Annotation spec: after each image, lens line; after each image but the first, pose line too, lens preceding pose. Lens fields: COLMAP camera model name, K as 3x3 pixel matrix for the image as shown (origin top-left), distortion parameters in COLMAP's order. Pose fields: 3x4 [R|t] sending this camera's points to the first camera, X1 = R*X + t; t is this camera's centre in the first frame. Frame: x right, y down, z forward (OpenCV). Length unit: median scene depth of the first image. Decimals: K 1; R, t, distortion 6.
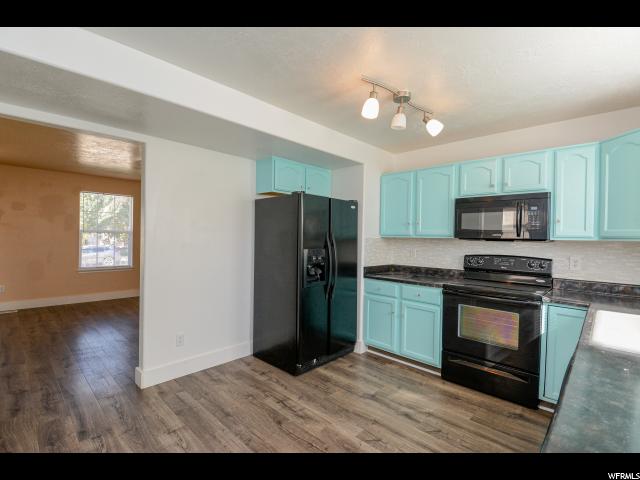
lens RADIAL K [[300.8, 0, 307.9], [0, 300.8, 239.2], [0, 0, 1]] dist [-0.008188, -0.003577]
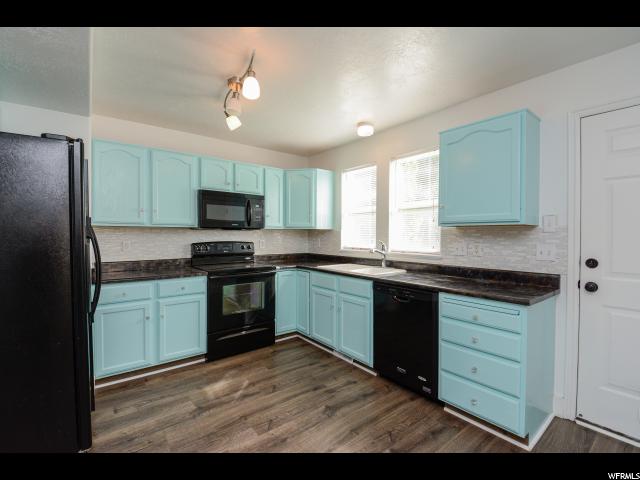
lens RADIAL K [[291.2, 0, 318.5], [0, 291.2, 237.9], [0, 0, 1]] dist [0.001524, -0.002100]
pose [[0.113232, -0.024470, 0.993267, -0.503223], [0.010079, 0.999674, 0.023479, 0.014871], [-0.993517, 0.007352, 0.113442, 0.502251]]
